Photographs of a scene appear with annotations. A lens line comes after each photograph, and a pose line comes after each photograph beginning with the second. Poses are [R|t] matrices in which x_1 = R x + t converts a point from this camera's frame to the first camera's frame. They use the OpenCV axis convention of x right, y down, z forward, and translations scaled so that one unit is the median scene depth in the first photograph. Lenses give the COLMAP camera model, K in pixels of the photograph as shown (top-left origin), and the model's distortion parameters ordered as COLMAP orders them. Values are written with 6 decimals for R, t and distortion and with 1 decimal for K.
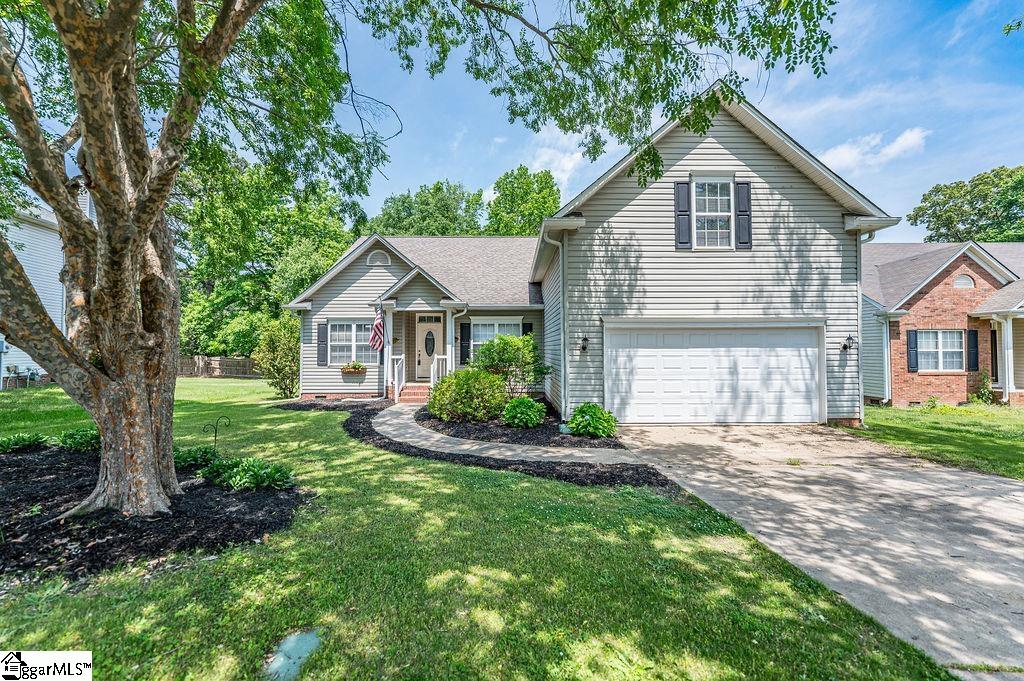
lens RADIAL K [[408.1, 0, 512.9], [0, 408.1, 342.0], [0, 0, 1]] dist [-0.005230, 0.000177]
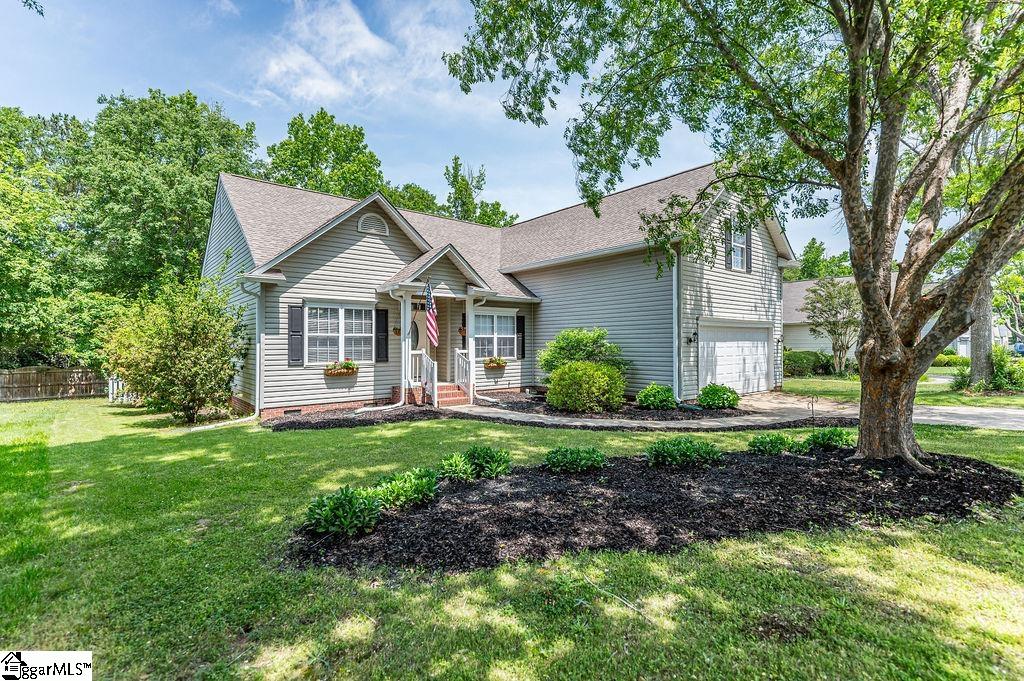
lens RADIAL K [[481.8, 0, 514.2], [0, 481.8, 341.9], [0, 0, 1]] dist [0.005771, 0.000251]
pose [[0.768708, 0.003178, 0.639592, -0.707459], [-0.008276, 0.999953, 0.004978, 0.009737], [-0.639546, -0.009120, 0.768698, 0.129756]]
